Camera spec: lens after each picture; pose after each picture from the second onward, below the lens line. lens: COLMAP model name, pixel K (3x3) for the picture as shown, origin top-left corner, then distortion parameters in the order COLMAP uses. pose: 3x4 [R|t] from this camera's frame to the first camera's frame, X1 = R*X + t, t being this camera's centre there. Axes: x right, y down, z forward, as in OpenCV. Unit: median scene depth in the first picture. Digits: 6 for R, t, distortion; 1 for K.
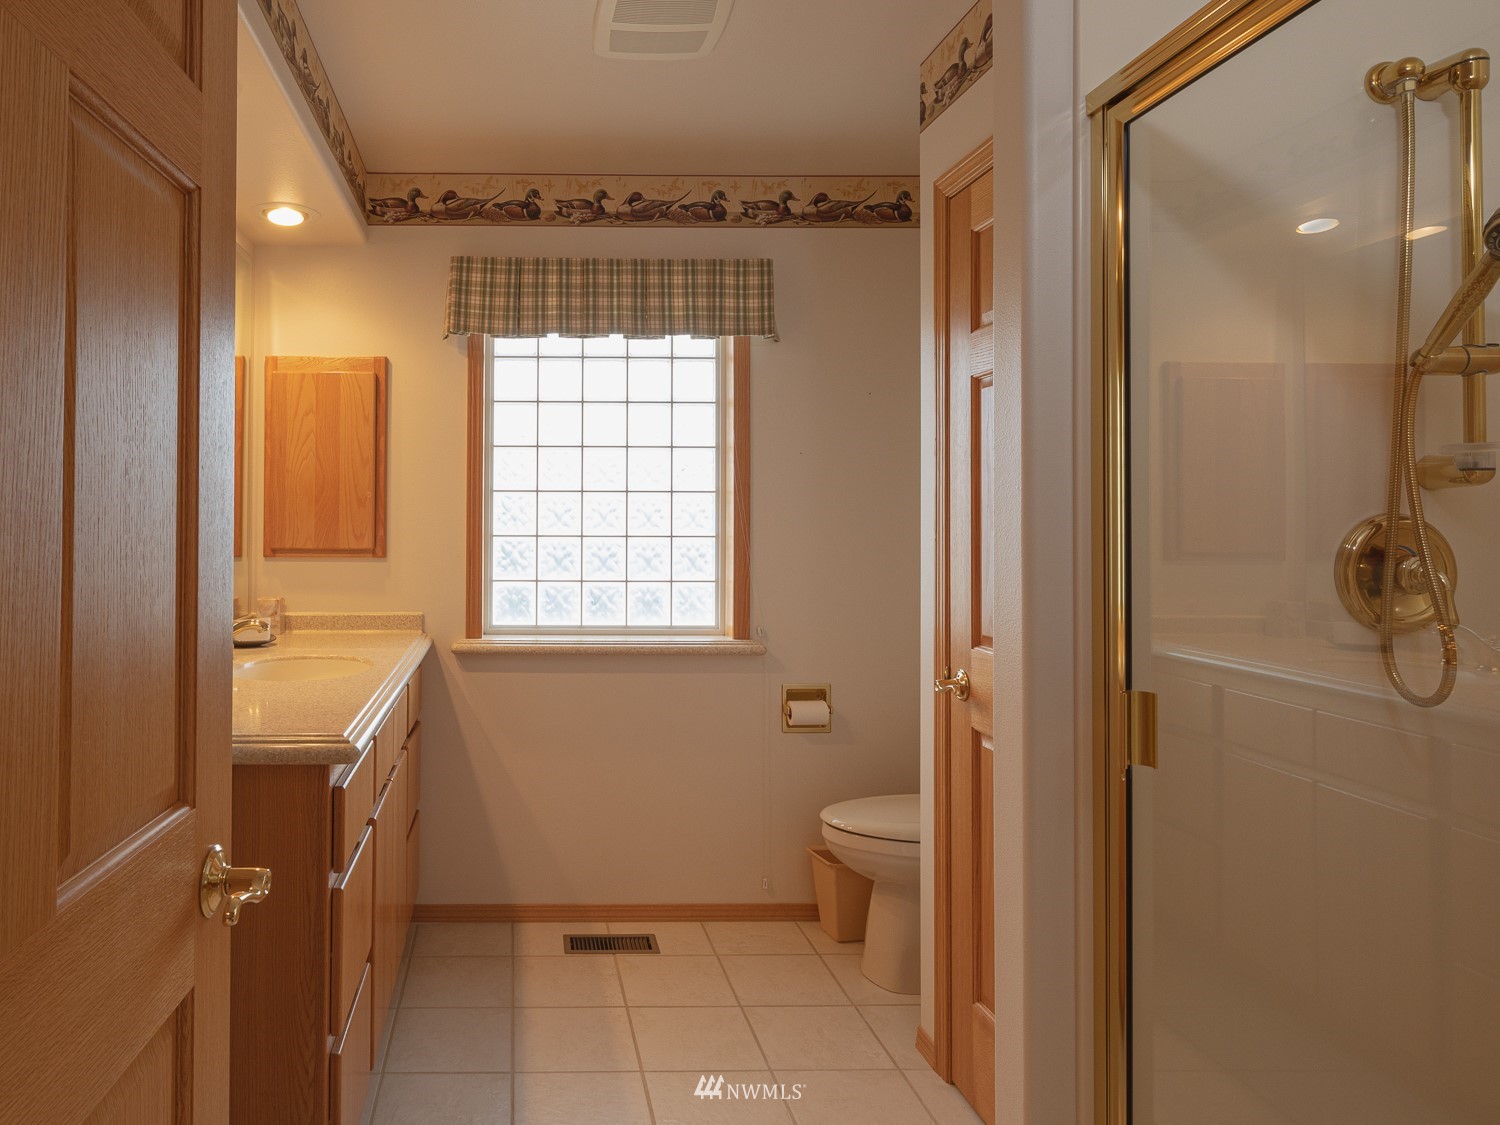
lens RADIAL K [[826.1, 0, 730.1], [0, 826.1, 543.2], [0, 0, 1]] dist [-0.006744, 0.000695]
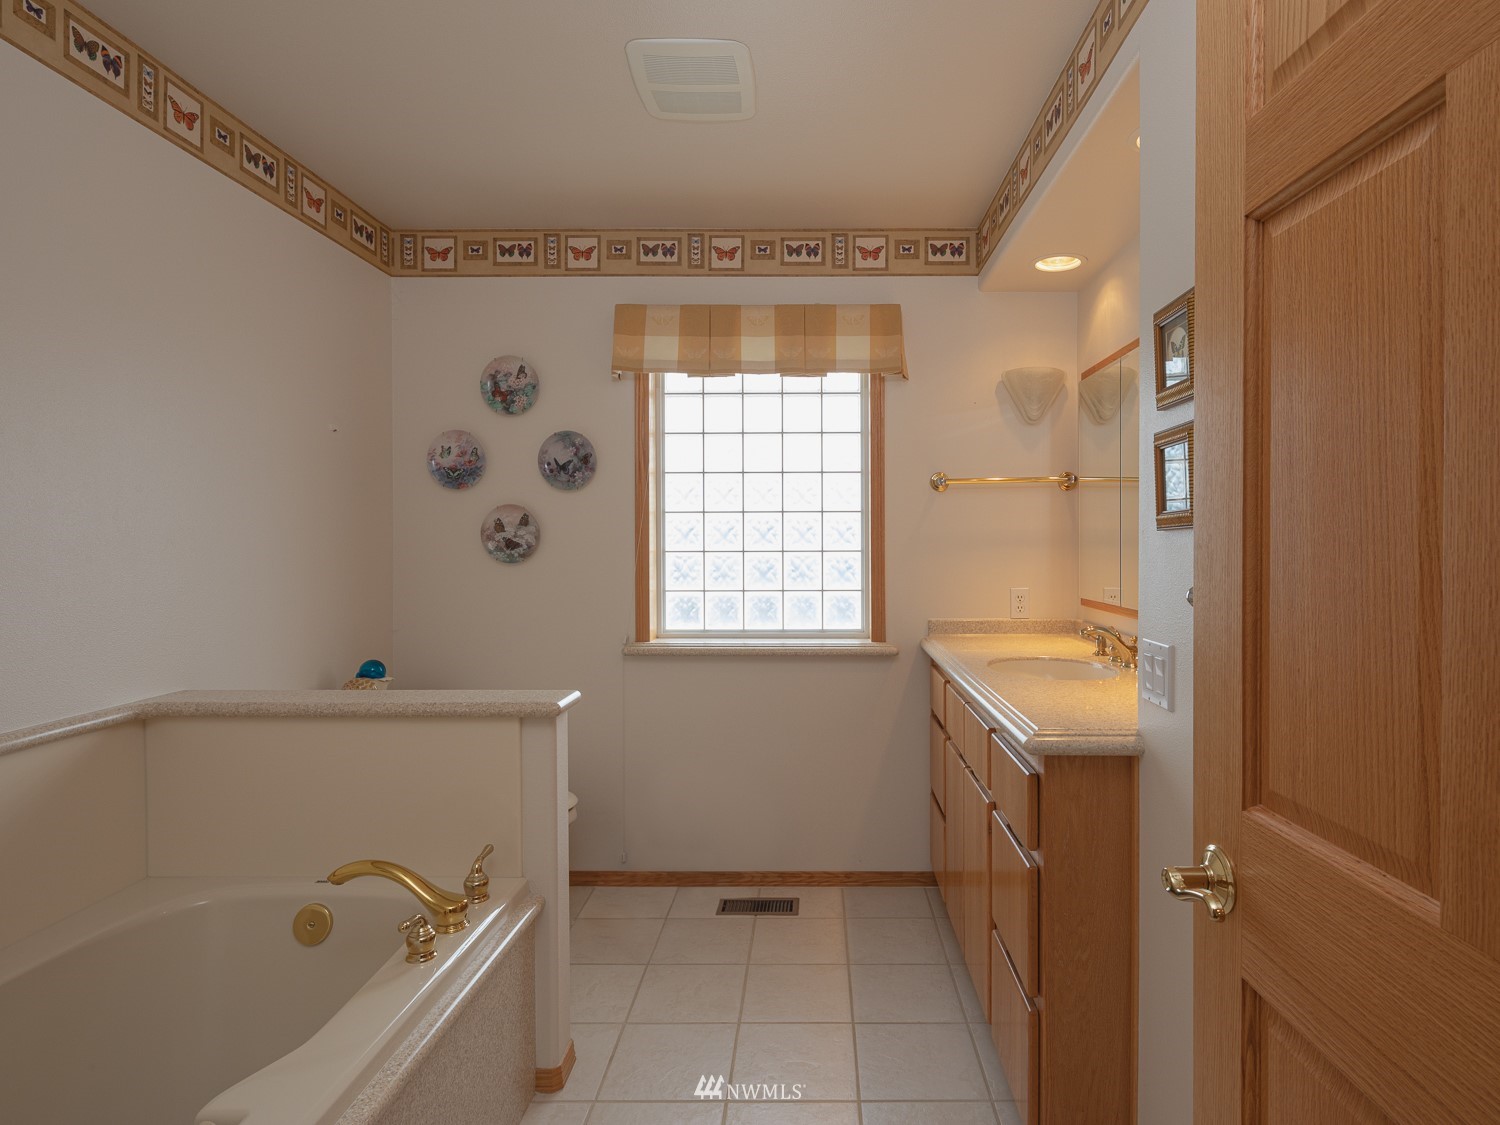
lens RADIAL K [[727.9, 0, 751.9], [0, 727.9, 569.8], [0, 0, 1]] dist [-0.021048, -0.000012]
pose [[0.999618, -0.006645, -0.026810, -0.145087], [0.007116, 0.999821, 0.017520, -0.000595], [0.026689, -0.017704, 0.999487, -0.001674]]
